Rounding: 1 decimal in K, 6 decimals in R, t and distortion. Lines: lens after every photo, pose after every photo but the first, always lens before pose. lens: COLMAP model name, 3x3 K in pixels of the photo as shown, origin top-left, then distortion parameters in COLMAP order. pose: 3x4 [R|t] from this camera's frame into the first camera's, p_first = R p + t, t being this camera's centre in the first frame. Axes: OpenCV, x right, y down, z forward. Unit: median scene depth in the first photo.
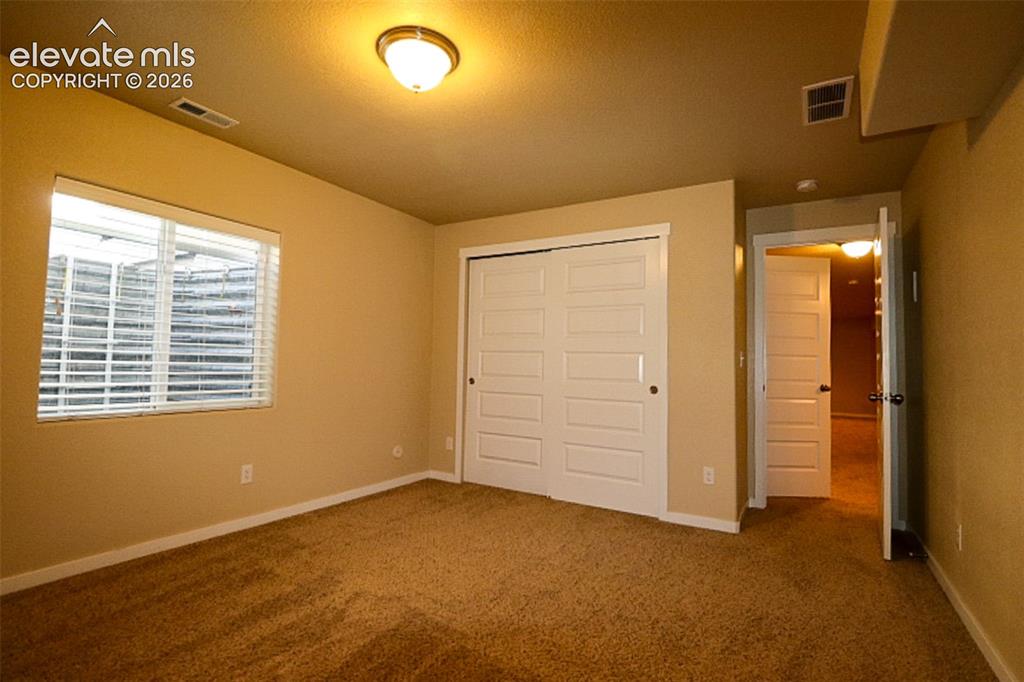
lens RADIAL K [[476.2, 0, 512.2], [0, 476.2, 336.4], [0, 0, 1]] dist [0.000519, -0.010972]
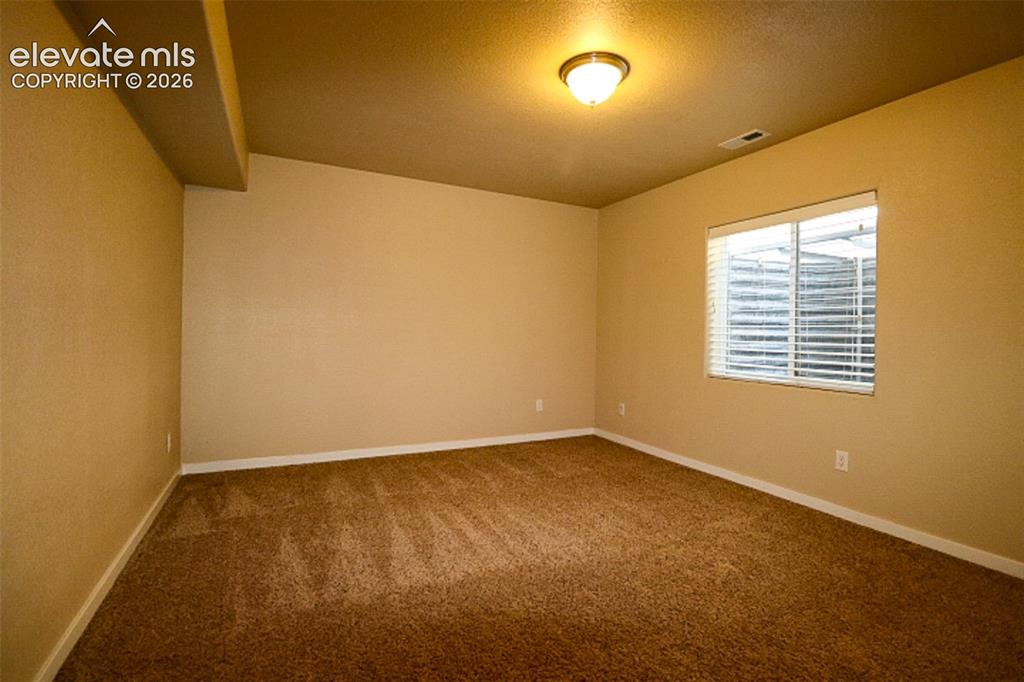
lens RADIAL K [[476.2, 0, 512.2], [0, 476.2, 336.4], [0, 0, 1]] dist [0.000519, -0.010972]
pose [[-0.528616, -0.022700, -0.848558, 0.673350], [0.017098, 0.999155, -0.037380, 0.073313], [0.848689, -0.034268, -0.527781, 1.069576]]
